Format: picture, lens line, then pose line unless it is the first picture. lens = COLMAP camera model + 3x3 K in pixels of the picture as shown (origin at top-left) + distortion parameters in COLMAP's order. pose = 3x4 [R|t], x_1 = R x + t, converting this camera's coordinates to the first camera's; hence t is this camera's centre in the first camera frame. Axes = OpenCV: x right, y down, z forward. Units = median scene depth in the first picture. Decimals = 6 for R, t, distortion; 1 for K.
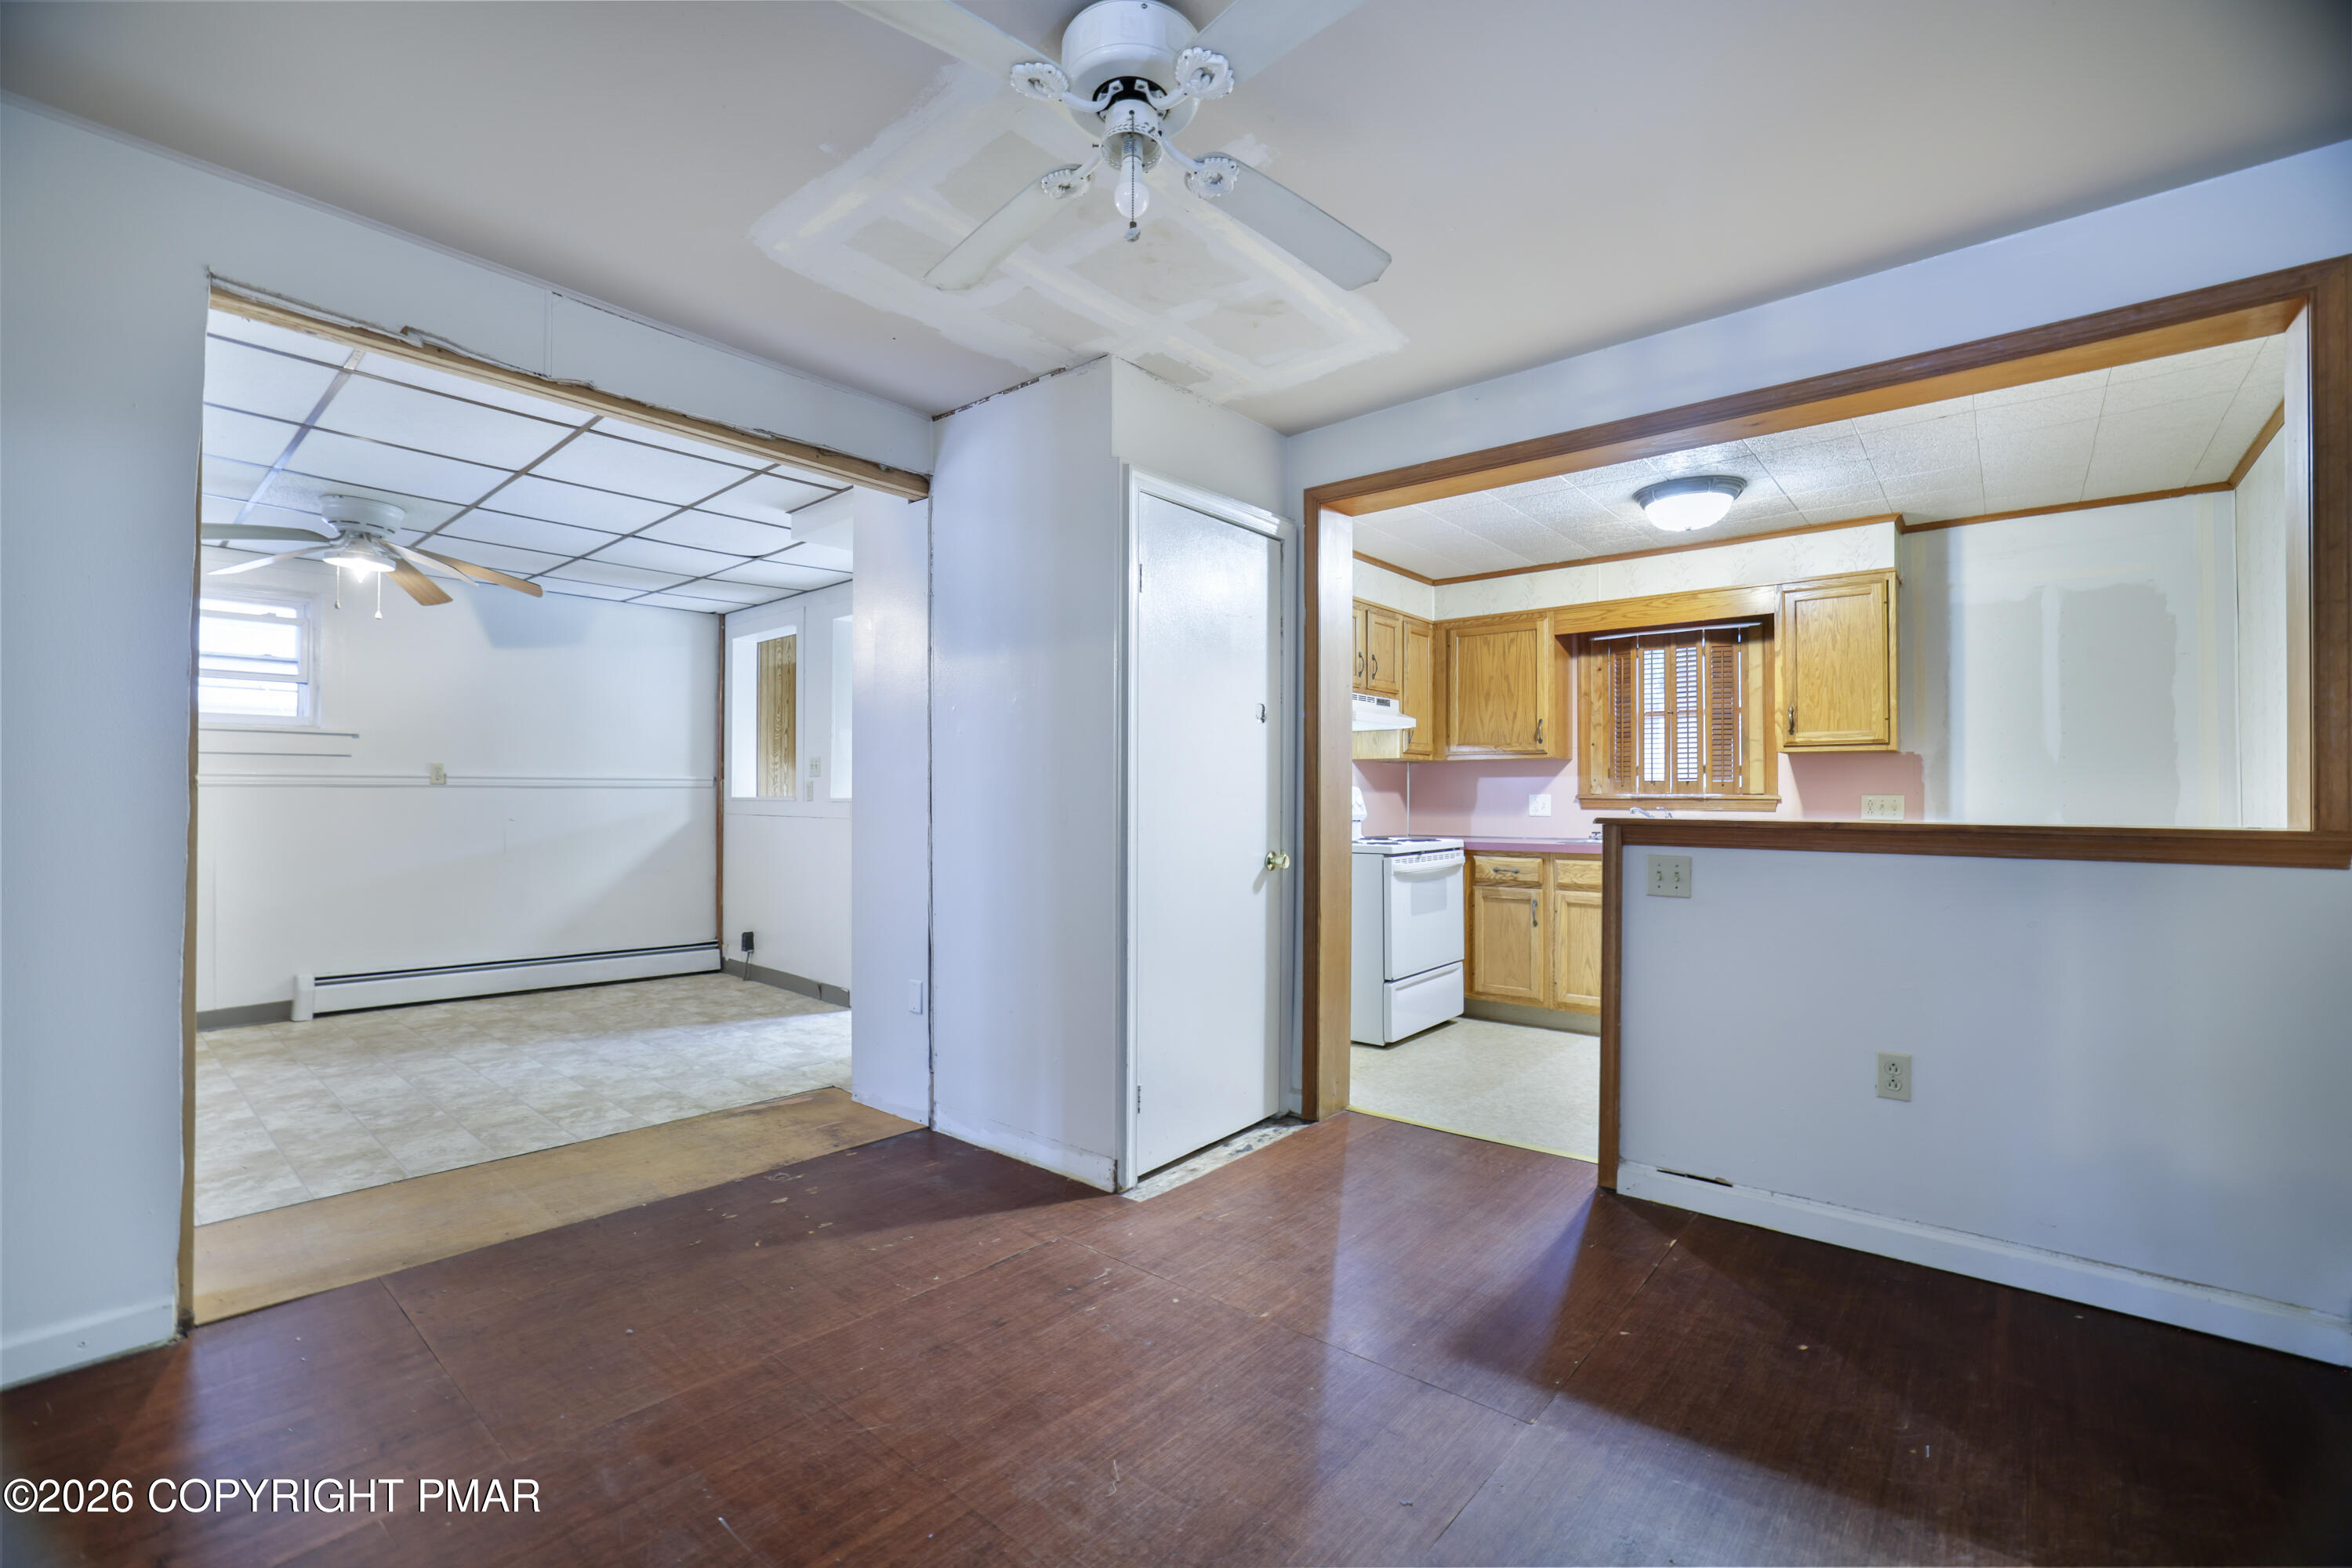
lens RADIAL K [[1012.5, 0, 1168.3], [0, 1012.5, 790.6], [0, 0, 1]] dist [-0.043744, 0.000131]
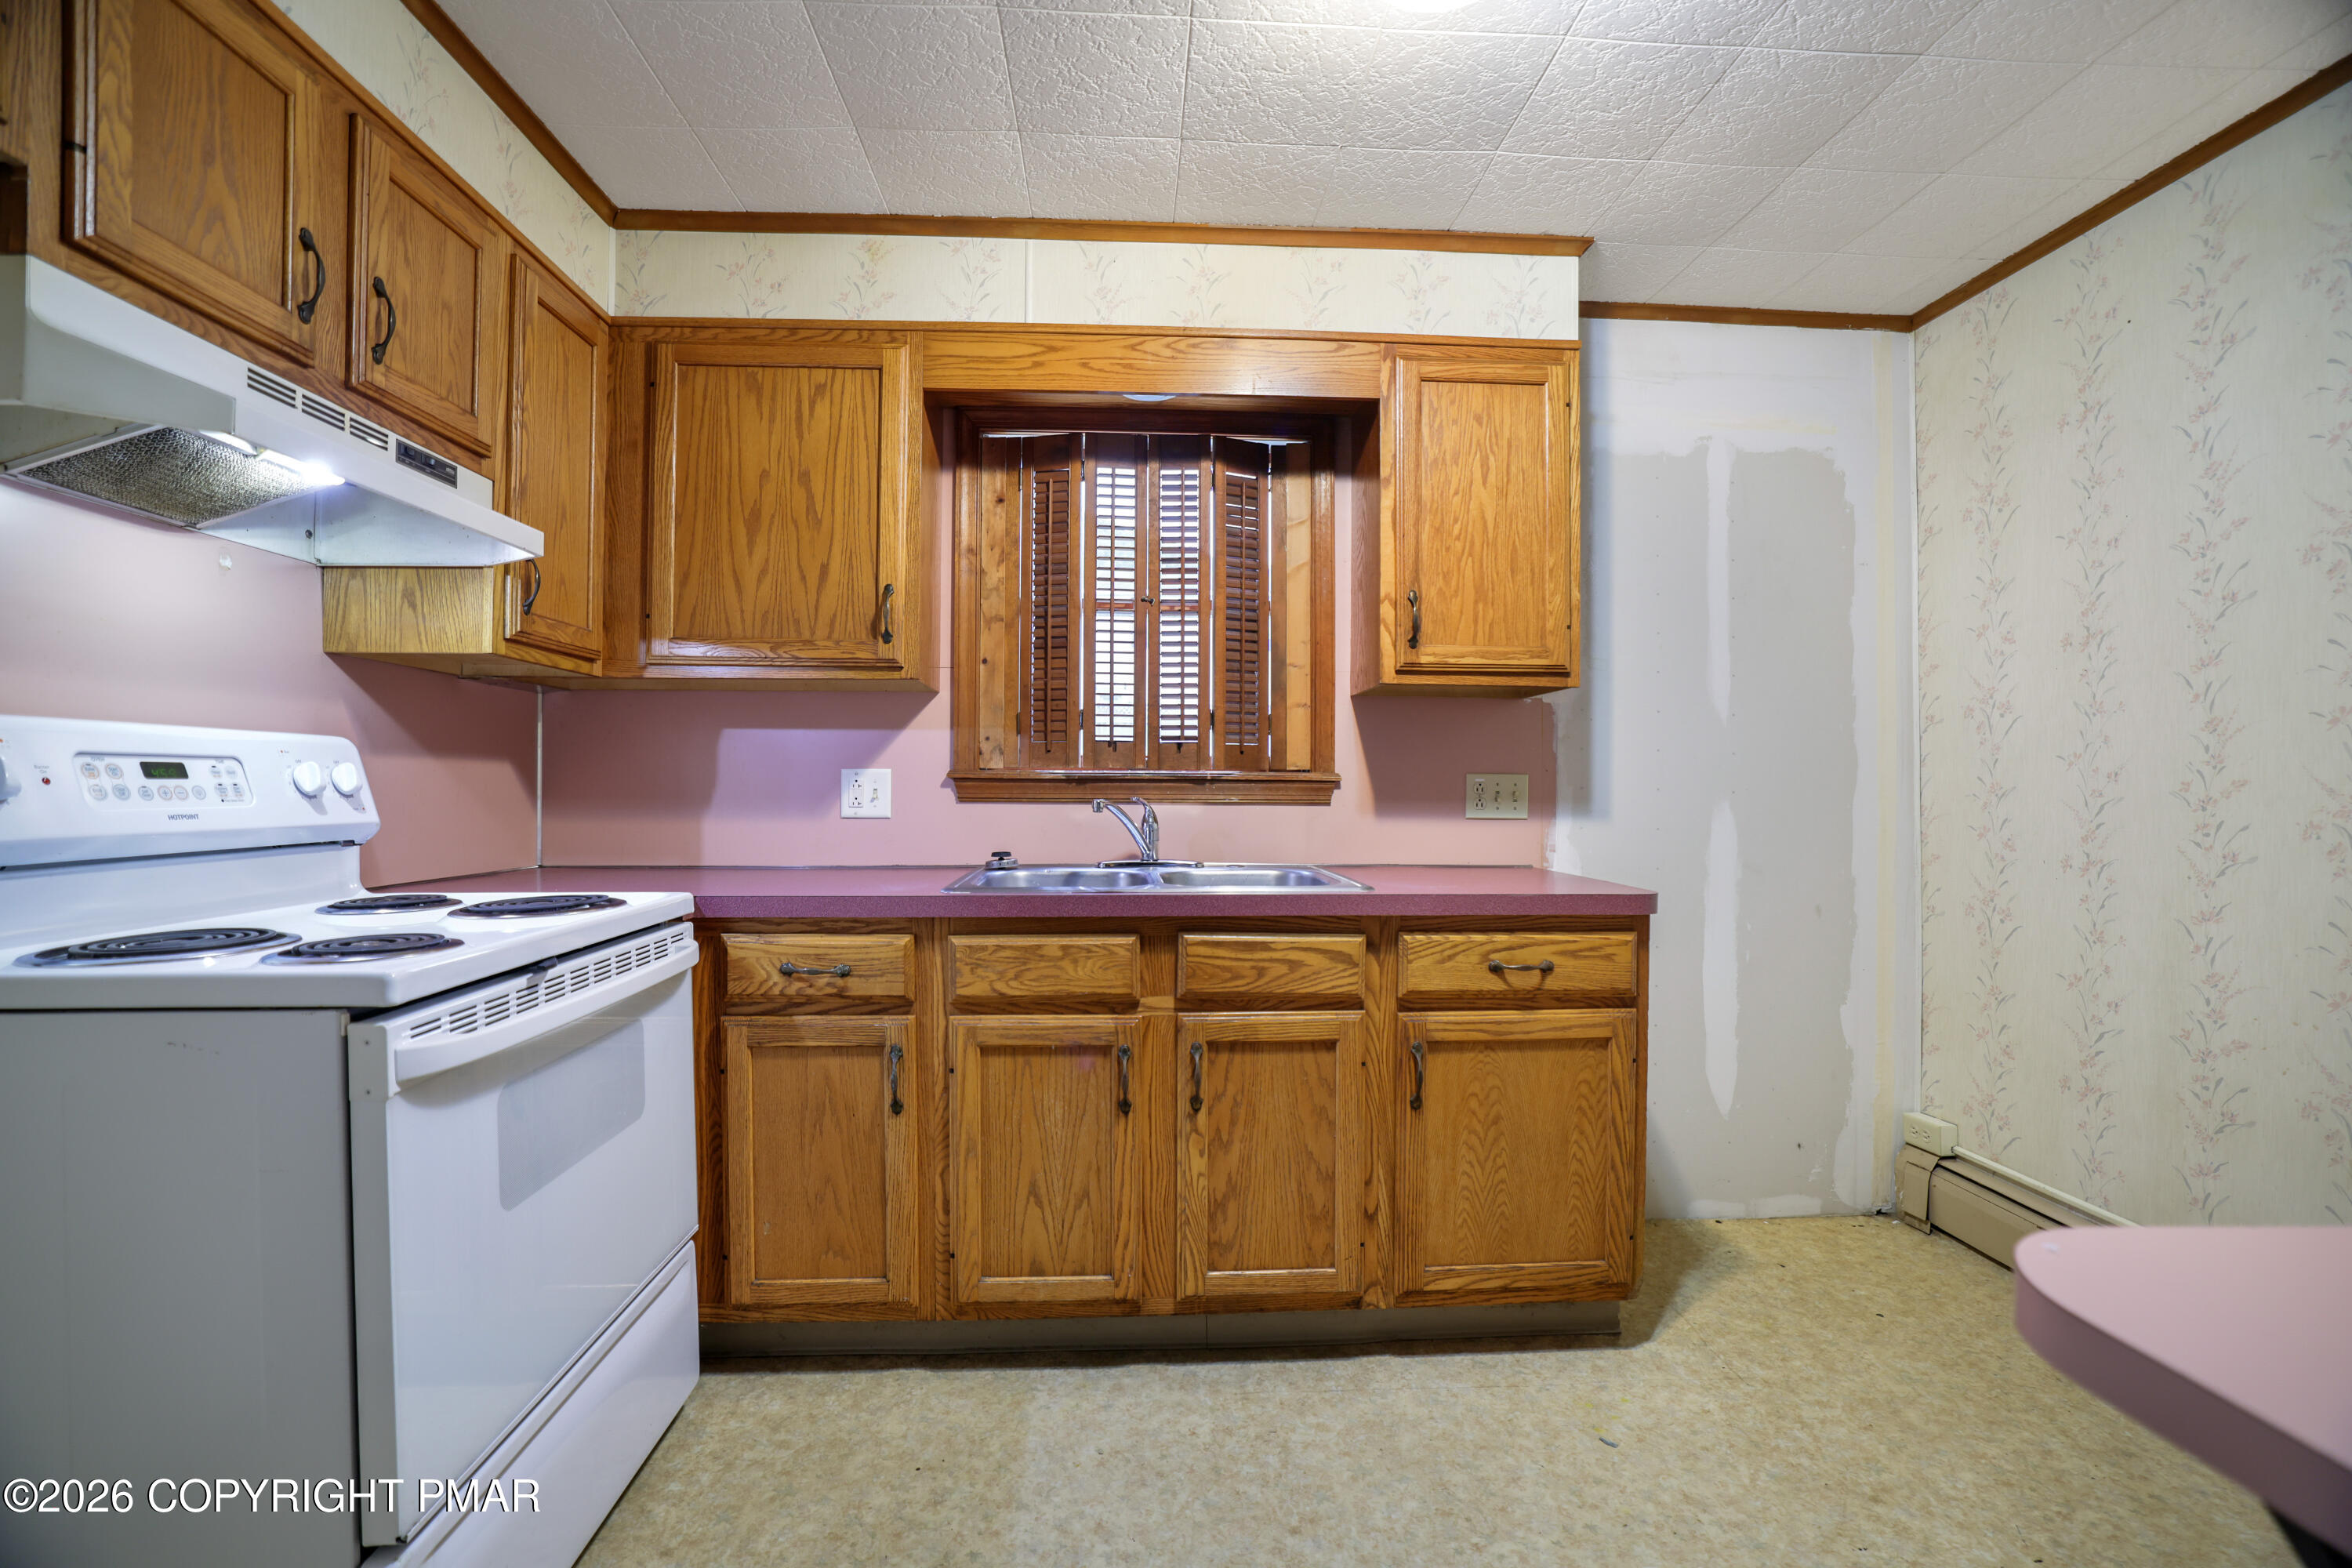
lens RADIAL K [[1012.5, 0, 1168.3], [0, 1012.5, 790.6], [0, 0, 1]] dist [-0.043744, 0.000131]
pose [[0.730597, -0.000482, 0.682809, 0.175714], [-0.007157, 0.999939, 0.008363, 0.009464], [-0.682771, -0.010996, 0.730549, 0.632948]]
